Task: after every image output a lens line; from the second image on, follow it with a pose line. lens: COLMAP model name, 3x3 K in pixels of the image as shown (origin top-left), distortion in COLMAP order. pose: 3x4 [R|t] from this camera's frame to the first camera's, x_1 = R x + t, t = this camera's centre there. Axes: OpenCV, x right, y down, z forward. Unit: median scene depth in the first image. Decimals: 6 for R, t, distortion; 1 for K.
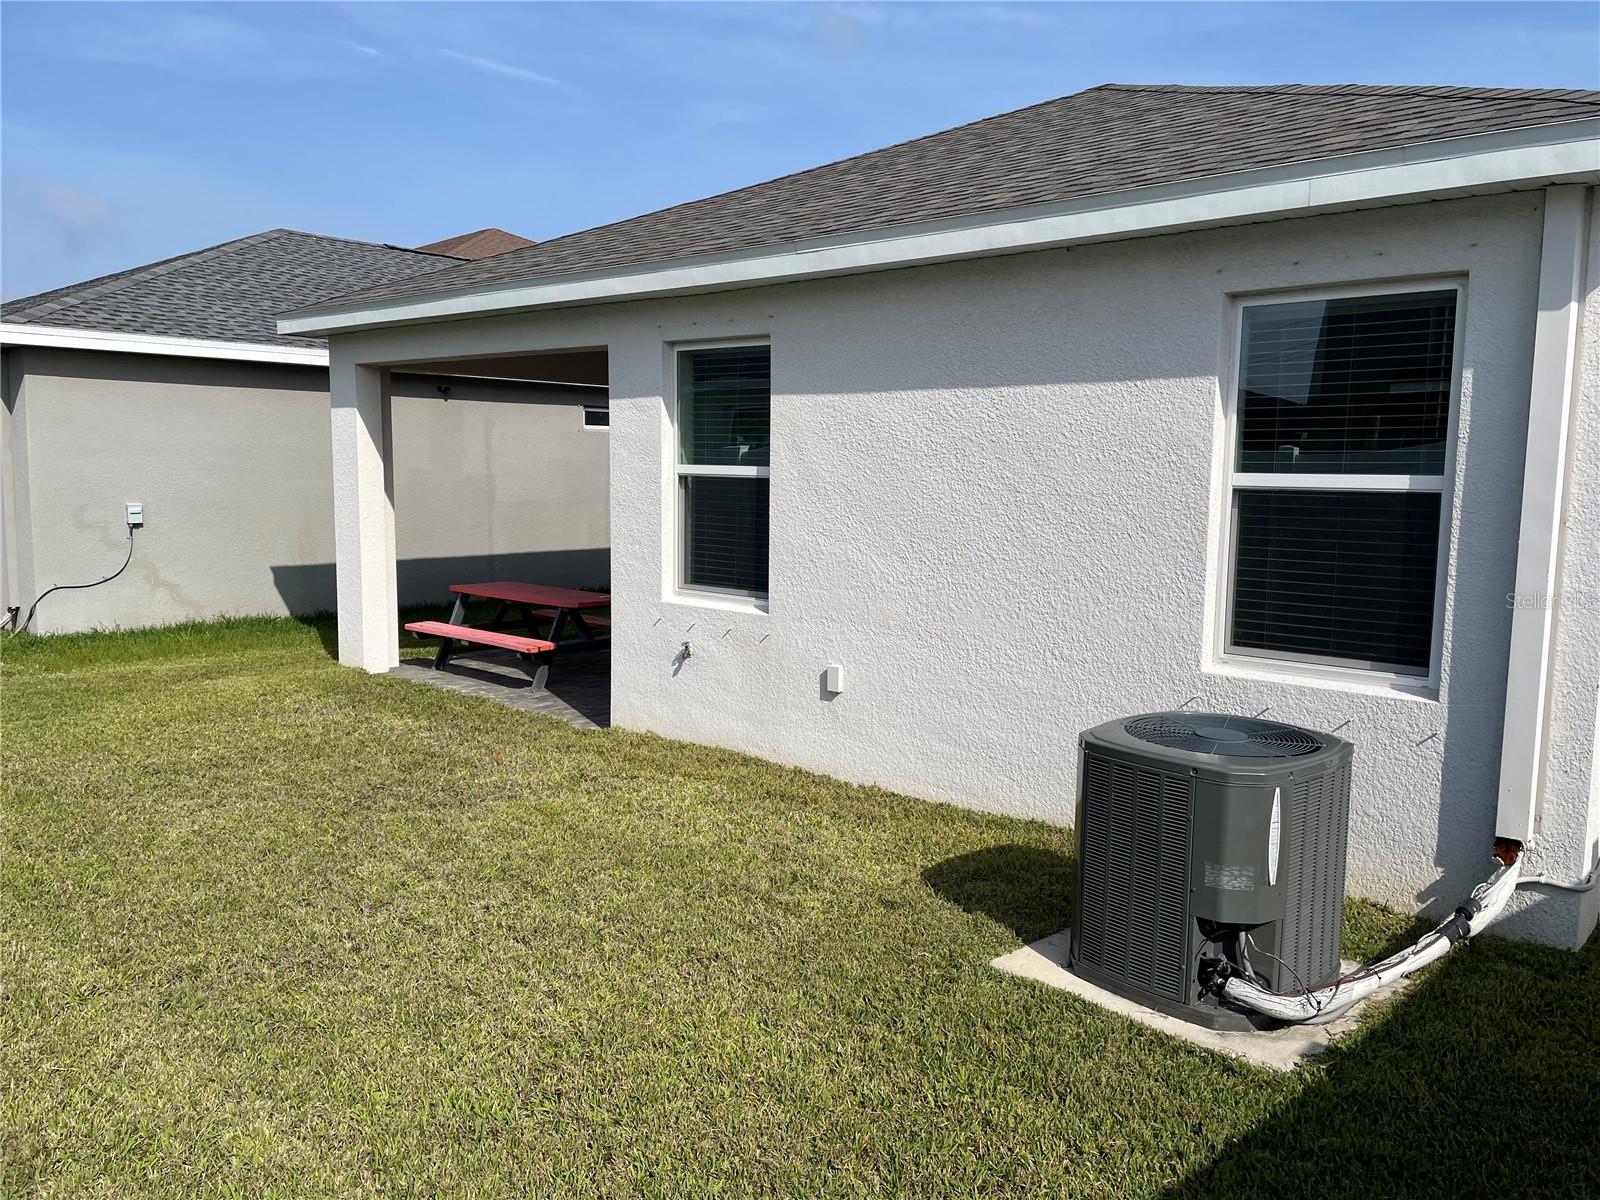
lens RADIAL K [[1201.2, 0, 826.3], [0, 1201.2, 585.4], [0, 0, 1]] dist [0.087781, -0.114070]
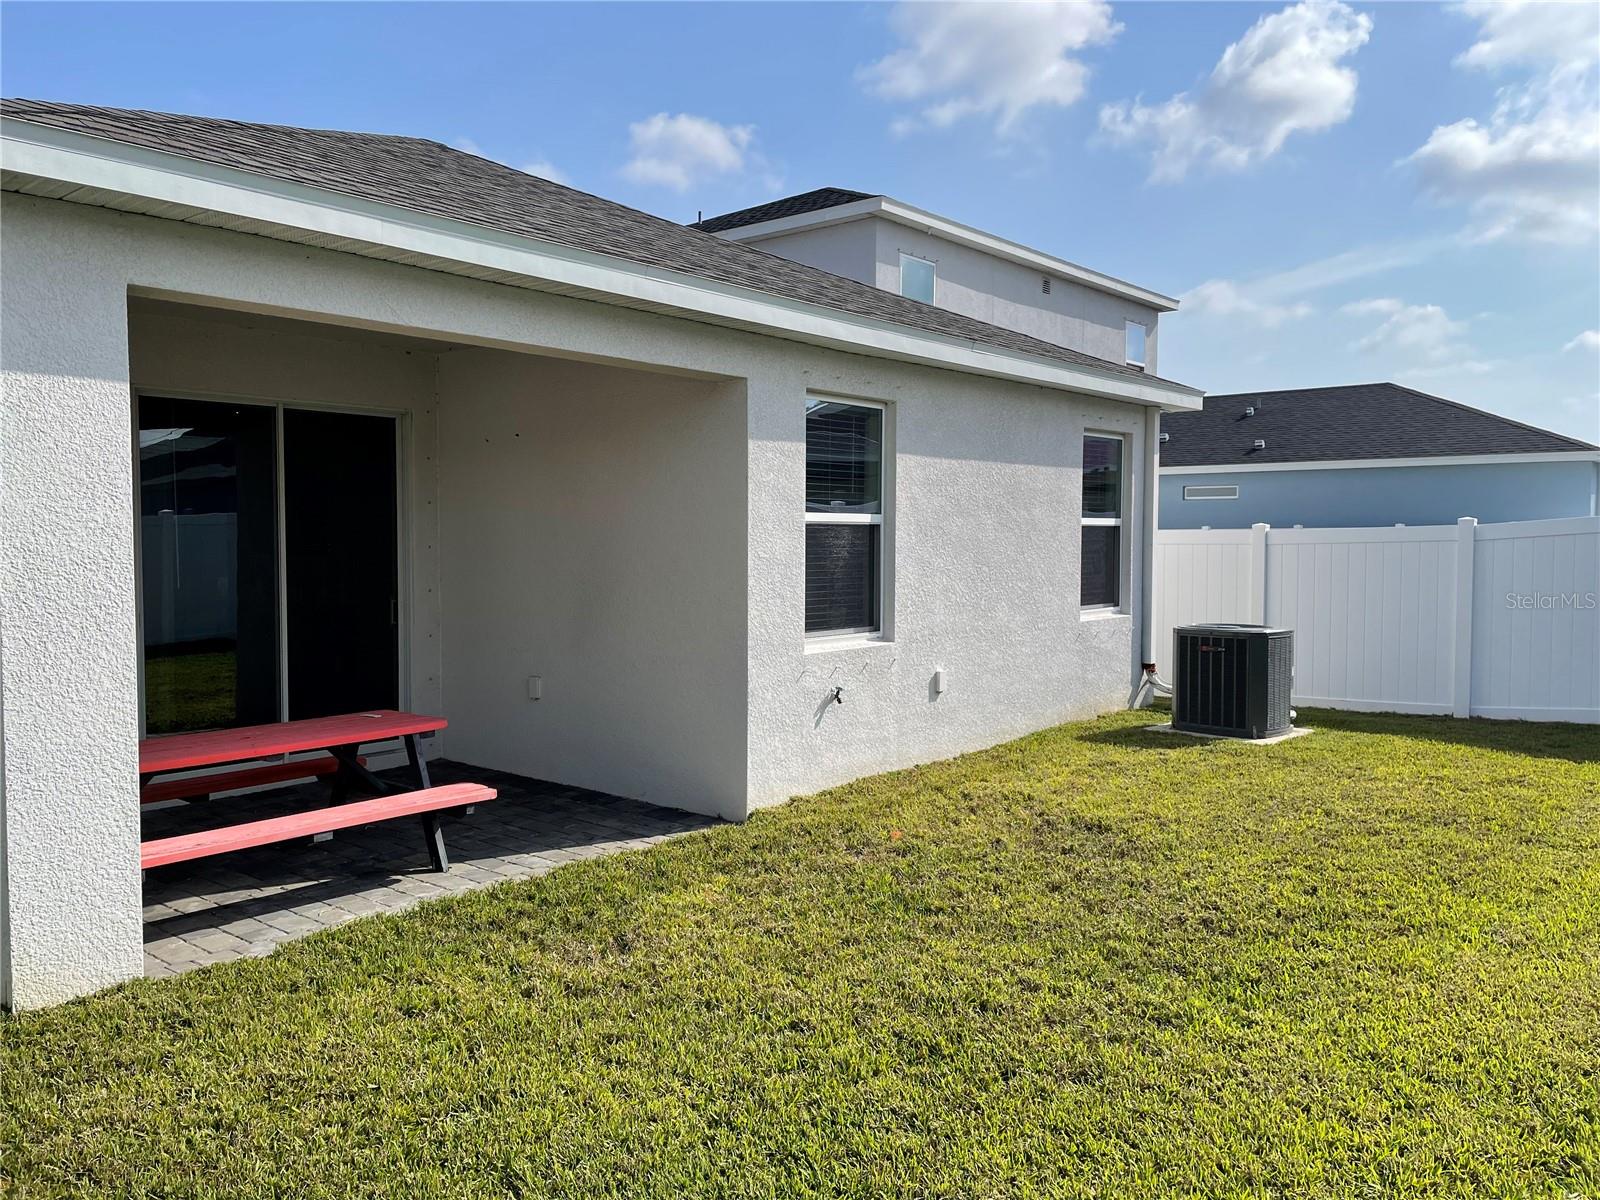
lens RADIAL K [[1201.2, 0, 826.3], [0, 1201.2, 585.4], [0, 0, 1]] dist [0.087781, -0.114070]
pose [[-0.031218, -0.062589, 0.997551, -0.882022], [0.097476, 0.993089, 0.065360, -0.082873], [-0.994748, 0.099278, -0.024901, 0.807901]]
